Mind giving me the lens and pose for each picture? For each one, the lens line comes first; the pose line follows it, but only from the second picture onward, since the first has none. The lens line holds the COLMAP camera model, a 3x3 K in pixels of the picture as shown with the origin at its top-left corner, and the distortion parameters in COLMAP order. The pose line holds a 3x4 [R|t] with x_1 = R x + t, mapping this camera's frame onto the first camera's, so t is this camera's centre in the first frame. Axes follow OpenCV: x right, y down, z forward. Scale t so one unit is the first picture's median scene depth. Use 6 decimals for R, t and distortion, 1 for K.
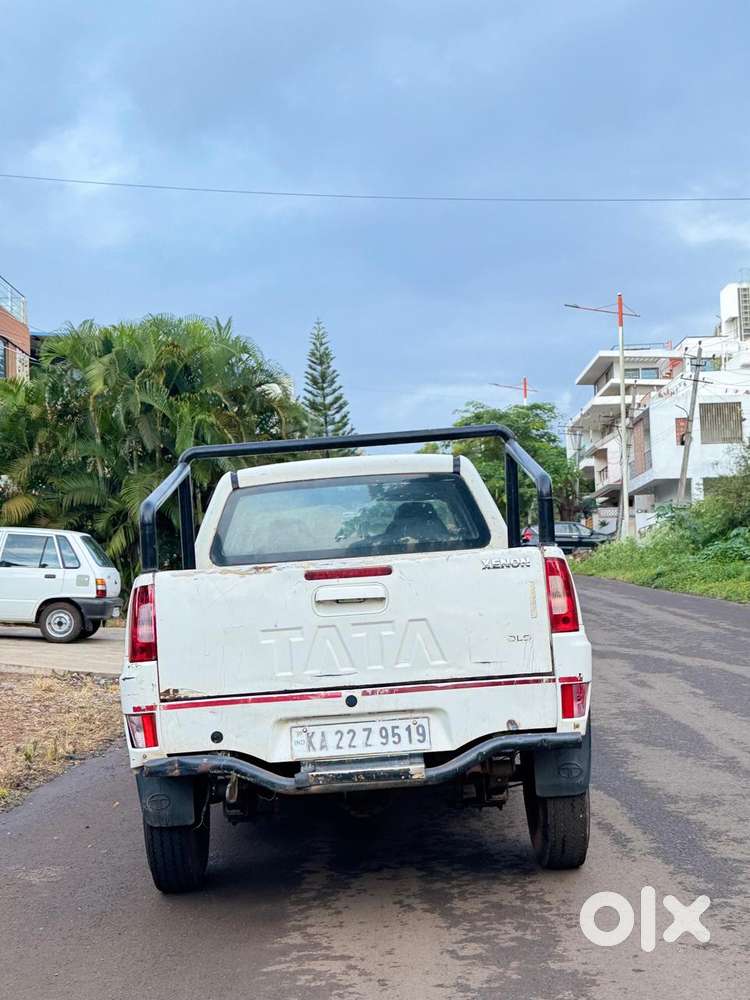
lens RADIAL K [[1418.4, 0, 373.9], [0, 1418.4, 535.1], [0, 0, 1]] dist [0.082532, -0.012346]
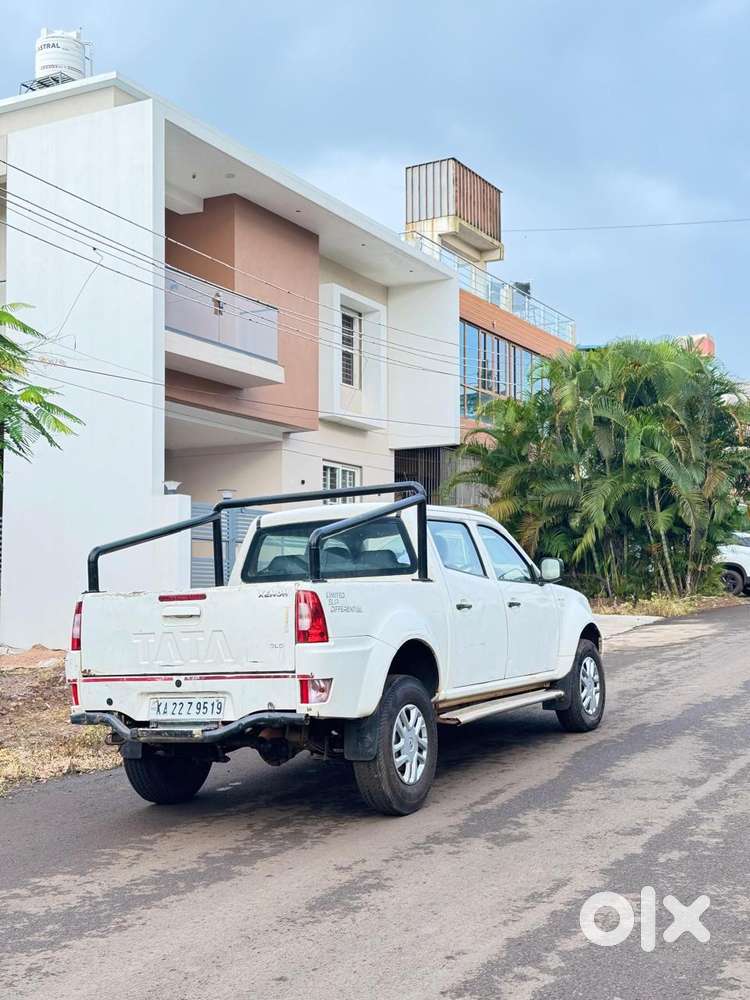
lens RADIAL K [[1318.1, 0, 370.1], [0, 1318.1, 504.3], [0, 0, 1]] dist [0.053755, -0.073802]
pose [[0.882665, -0.007949, -0.469936, 0.817948], [0.003626, 0.999942, -0.010104, -0.057579], [0.469989, 0.007214, 0.882643, -0.139472]]
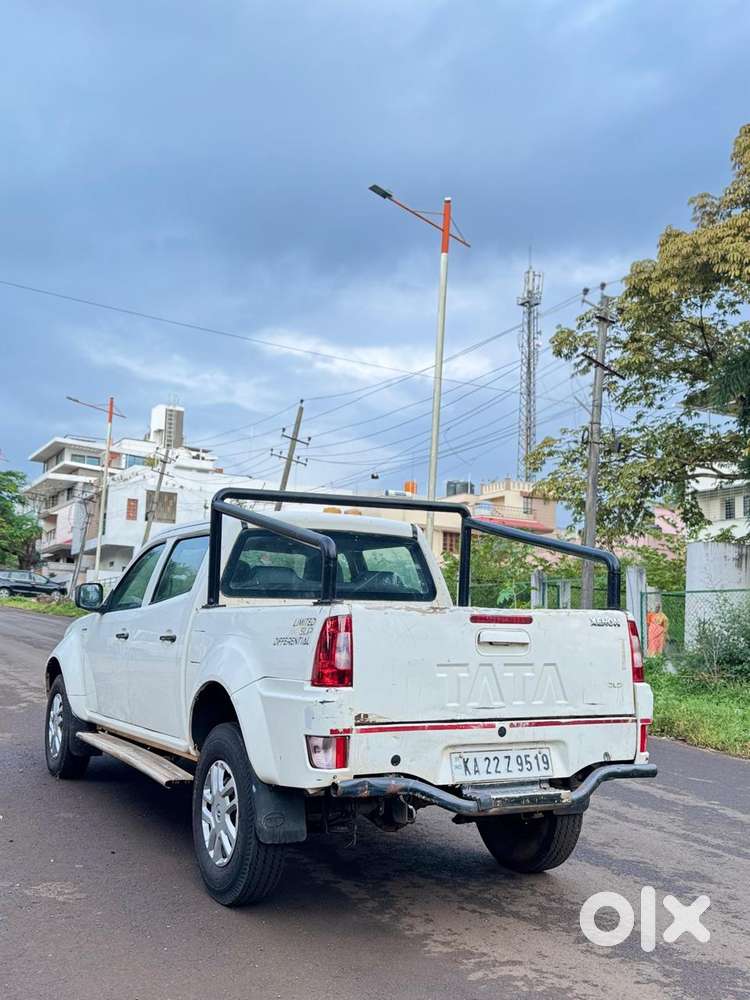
lens RADIAL K [[1090.3, 0, 374.0], [0, 1090.3, 499.9], [0, 0, 1]] dist [0.114784, -0.339161]
pose [[0.873702, 0.134178, 0.467590, -0.545134], [-0.094694, 0.989732, -0.107072, 0.035728], [-0.477155, 0.049271, 0.877437, 0.258956]]
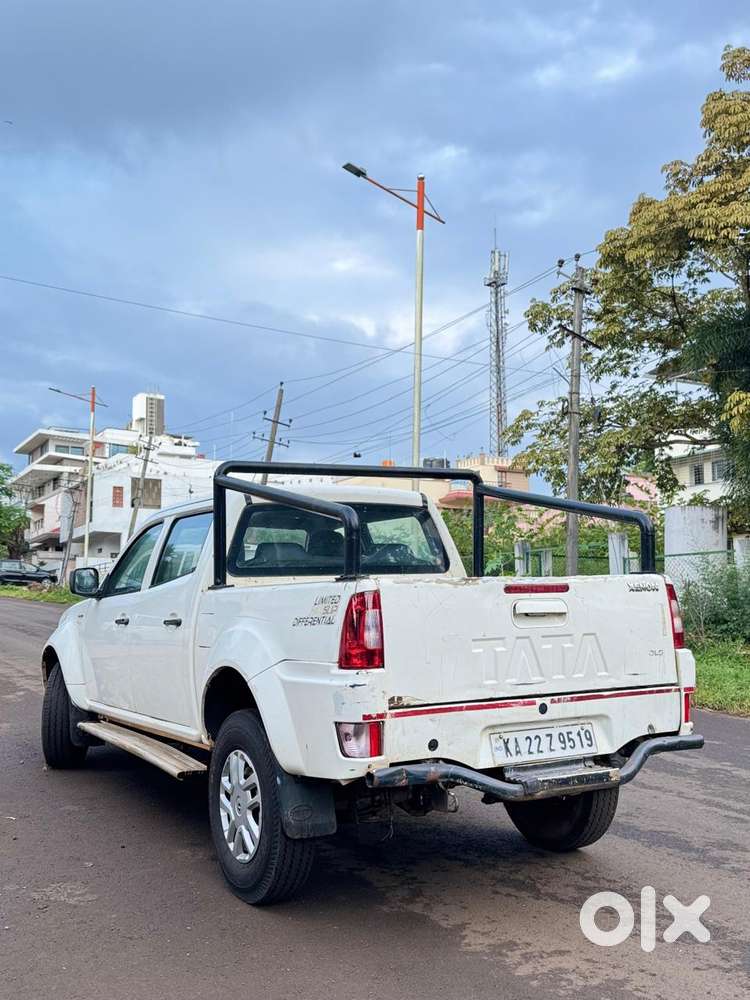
lens RADIAL K [[1049.9, 0, 378.4], [0, 1049.9, 504.0], [0, 0, 1]] dist [0.104014, -0.263692]
pose [[0.865506, 0.090412, 0.492671, -0.527663], [-0.055010, 0.994783, -0.085916, 0.038475], [-0.497869, 0.047259, 0.865964, 0.362906]]
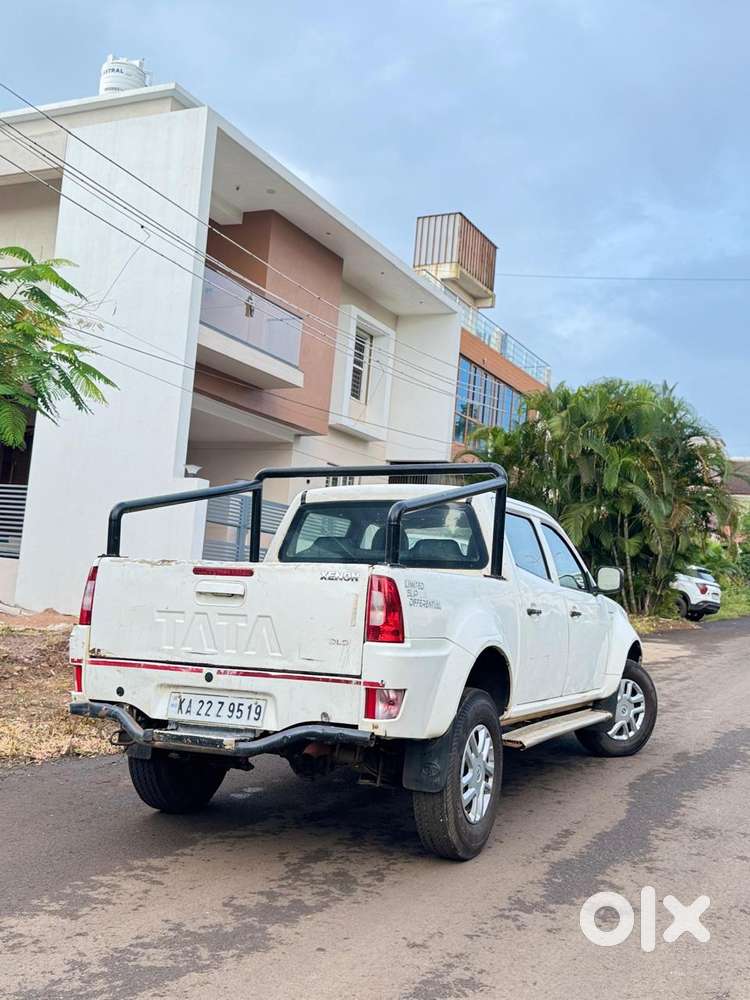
lens RADIAL K [[1090.3, 0, 374.0], [0, 1090.3, 499.9], [0, 0, 1]] dist [0.114784, -0.339161]
pose [[0.892810, 0.066012, -0.445569, 0.513060], [-0.086770, 0.995880, -0.026324, -0.020910], [0.441996, 0.062165, 0.894860, 0.216914]]
